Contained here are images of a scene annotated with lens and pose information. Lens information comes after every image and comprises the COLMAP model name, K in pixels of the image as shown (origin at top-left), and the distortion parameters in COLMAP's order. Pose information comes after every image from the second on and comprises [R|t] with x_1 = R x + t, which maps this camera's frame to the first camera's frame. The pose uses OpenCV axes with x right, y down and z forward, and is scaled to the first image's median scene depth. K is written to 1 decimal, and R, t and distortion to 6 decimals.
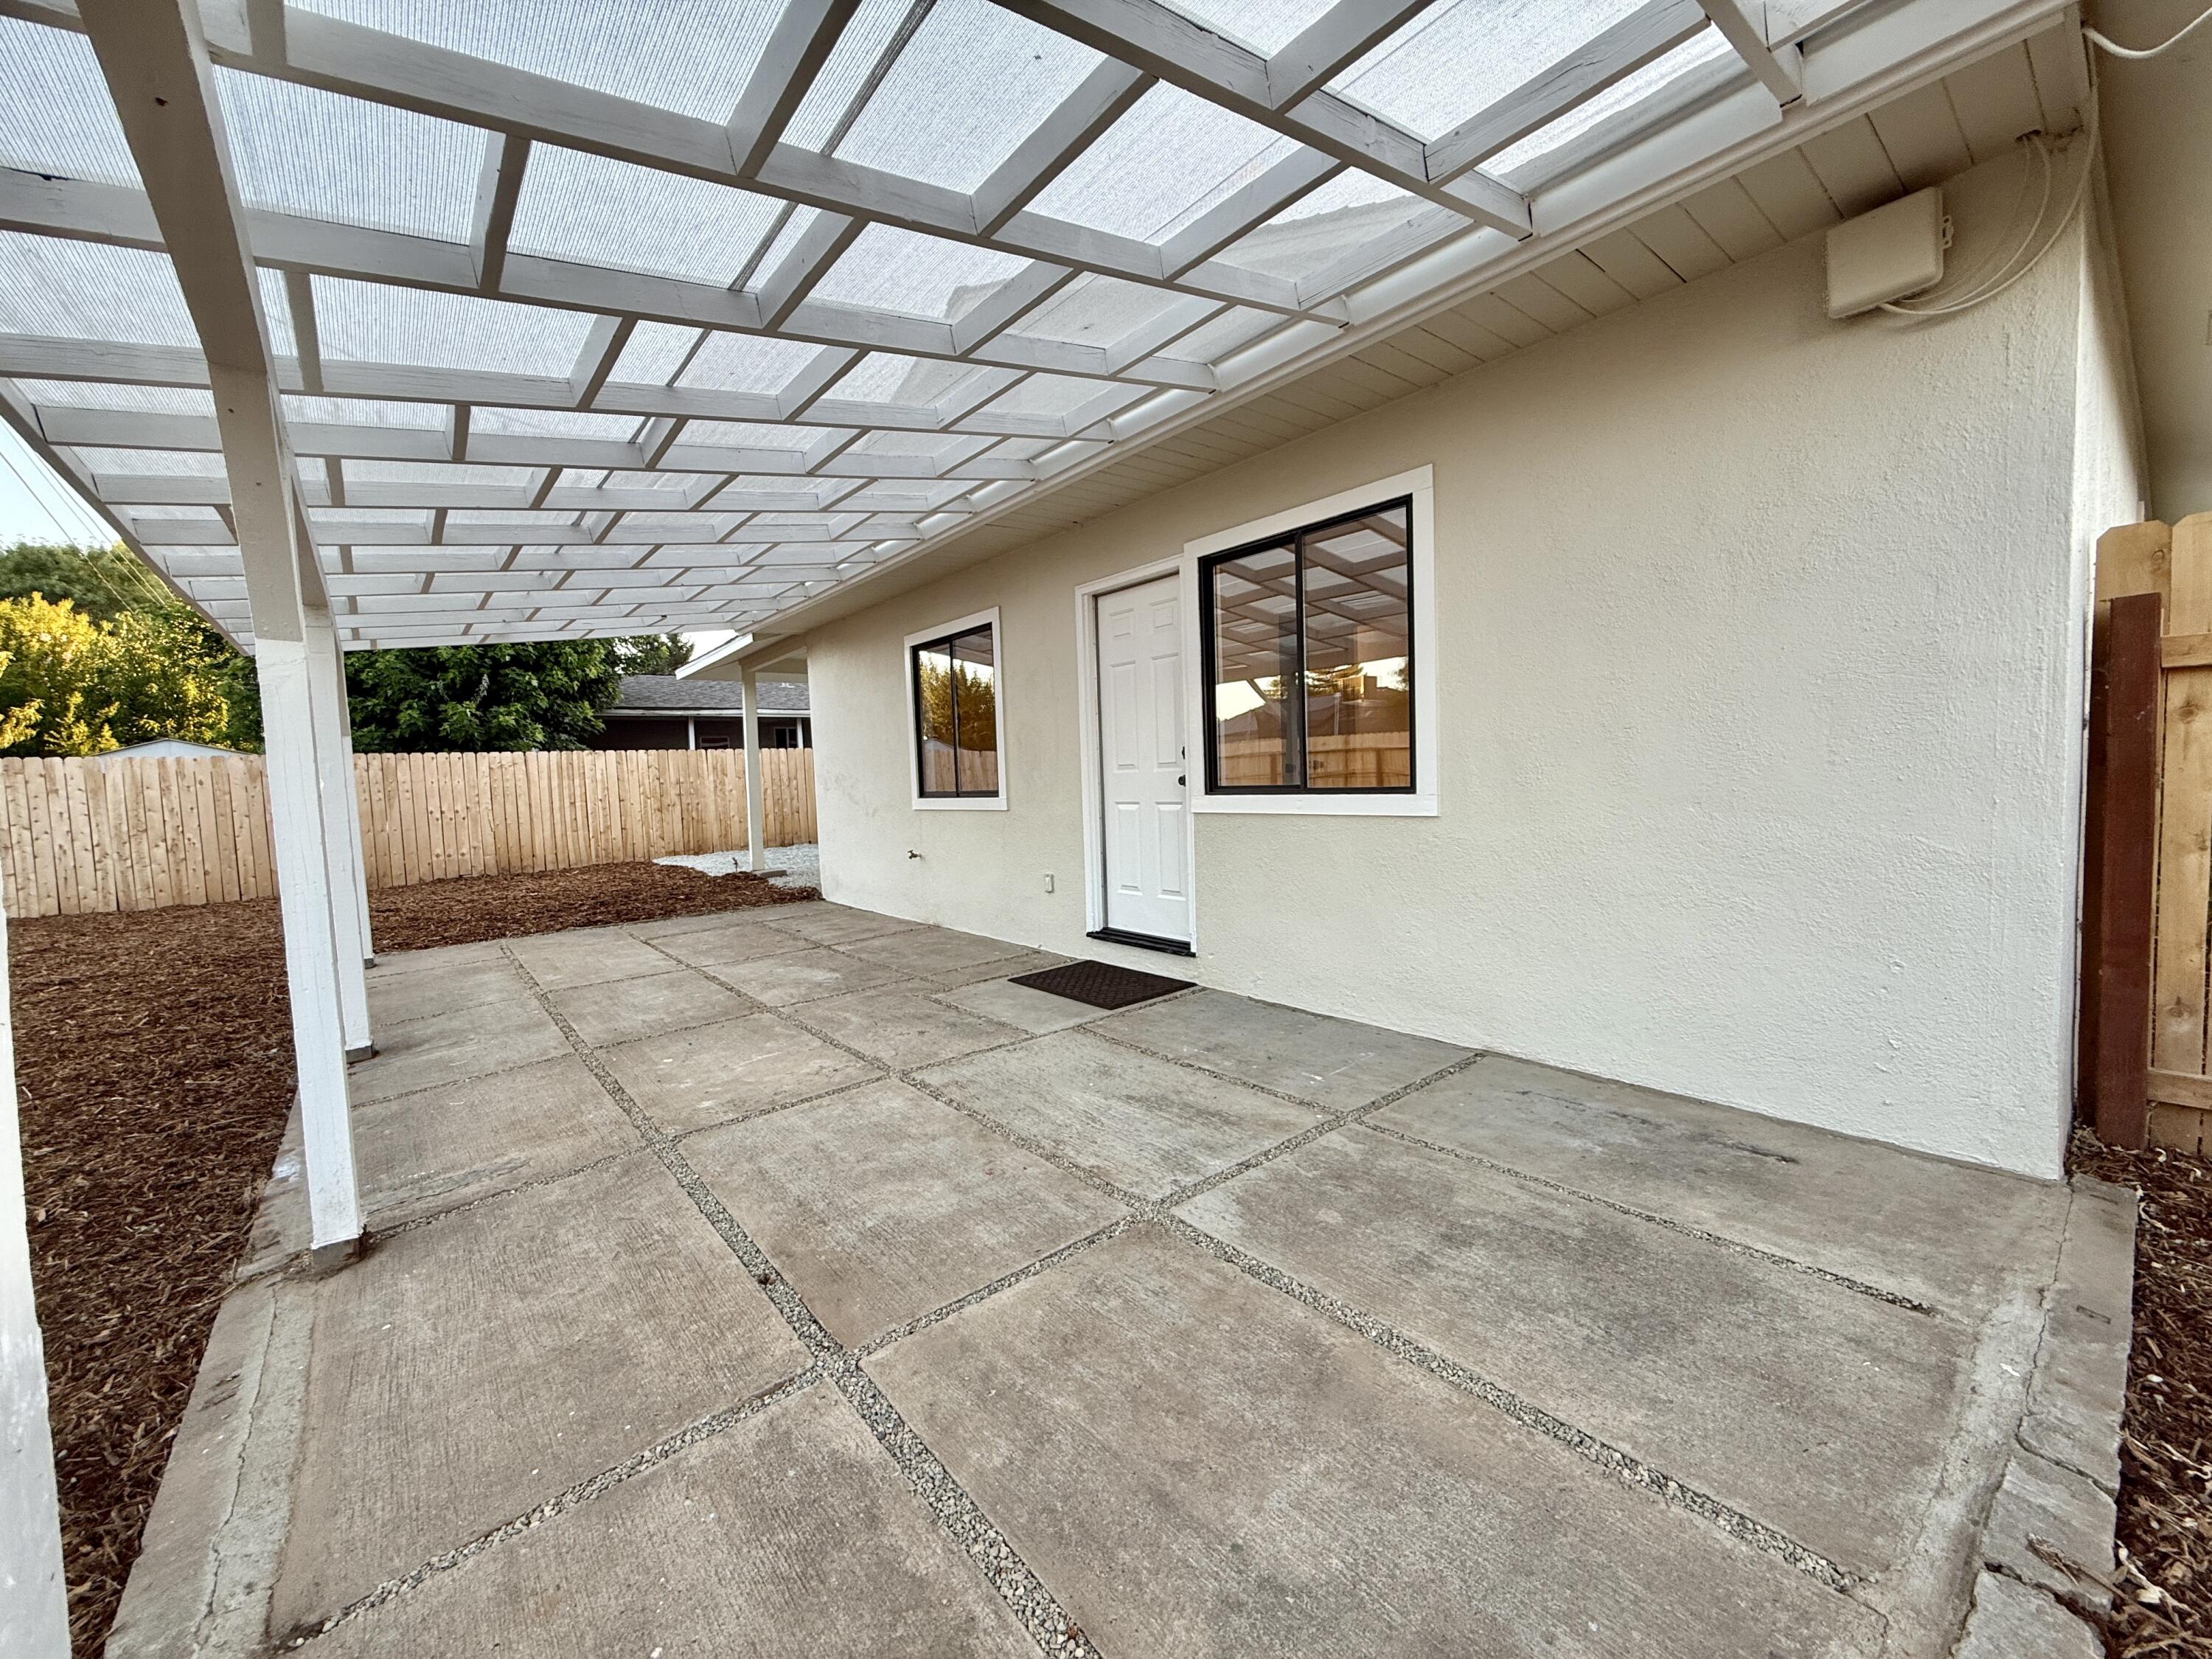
lens RADIAL K [[886.3, 0, 1104.6], [0, 886.3, 824.0], [0, 0, 1]] dist [-0.002040, 0.000883]
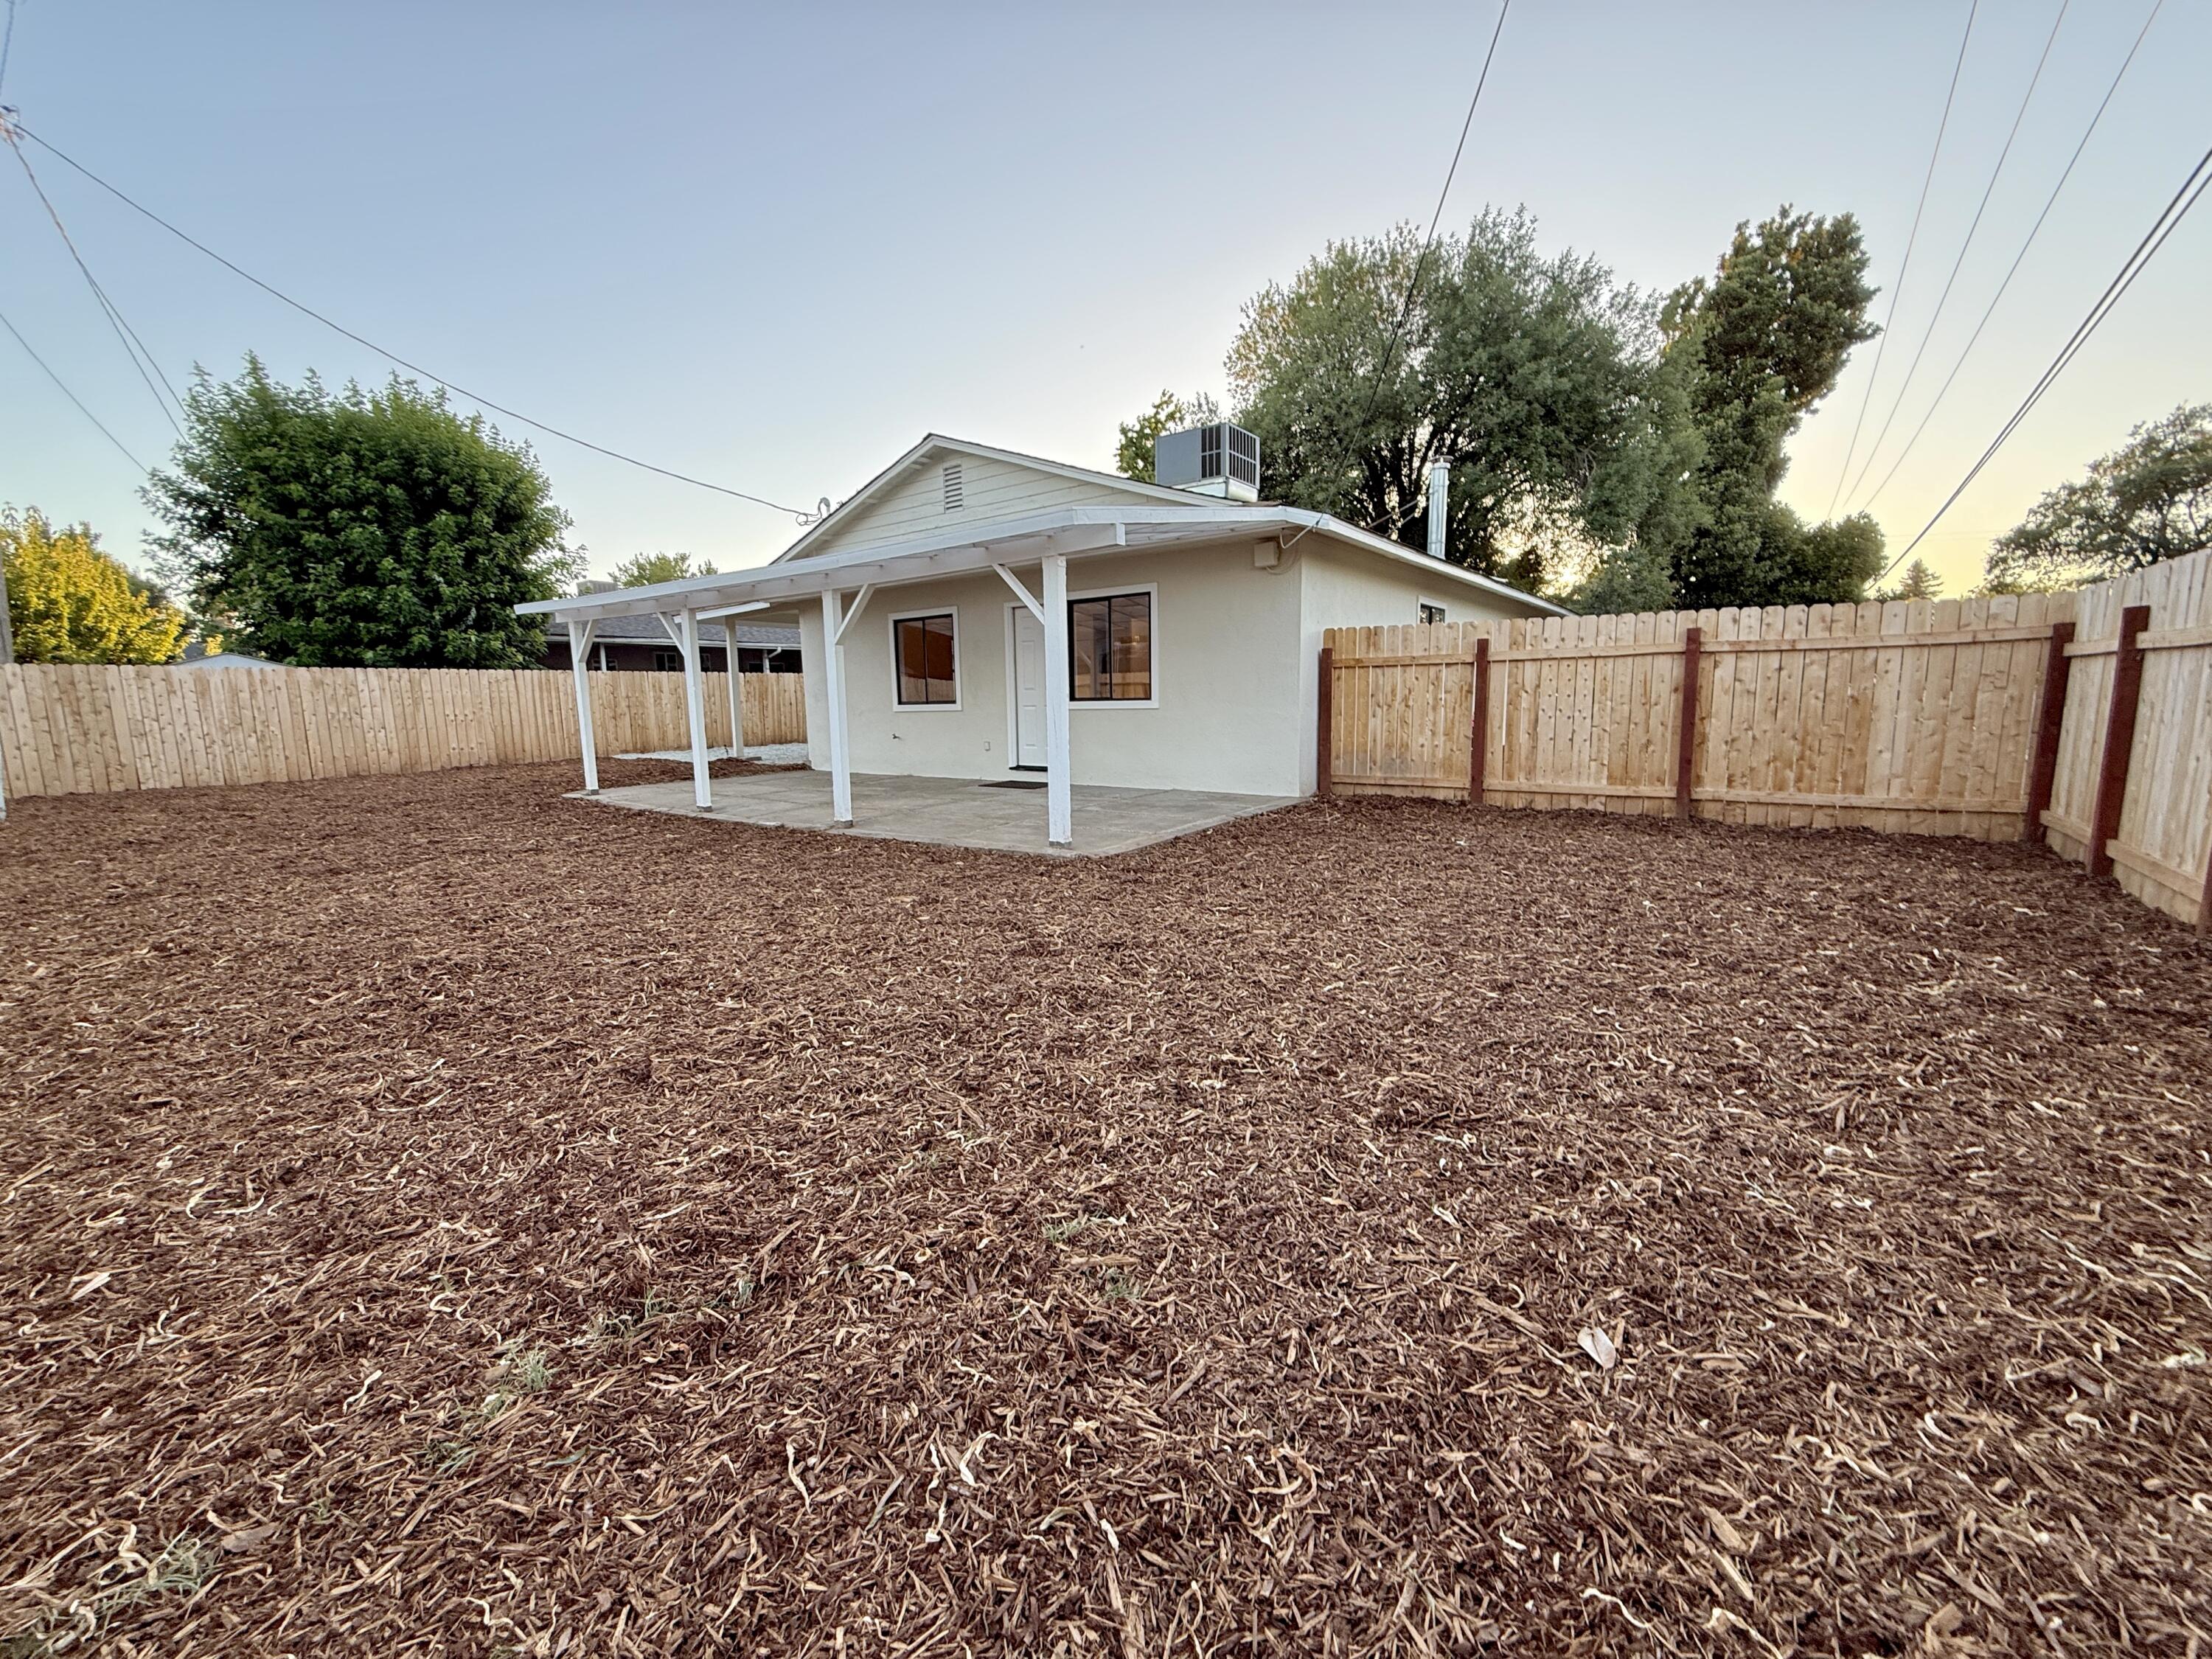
lens RADIAL K [[886.3, 0, 1098.4], [0, 886.3, 831.1], [0, 0, 1]] dist [-0.002040, 0.000883]
pose [[0.972296, -0.015349, 0.233247, -0.172107], [-0.004673, 0.996366, 0.085050, 0.051533], [-0.233705, -0.083783, 0.968691, -0.625346]]
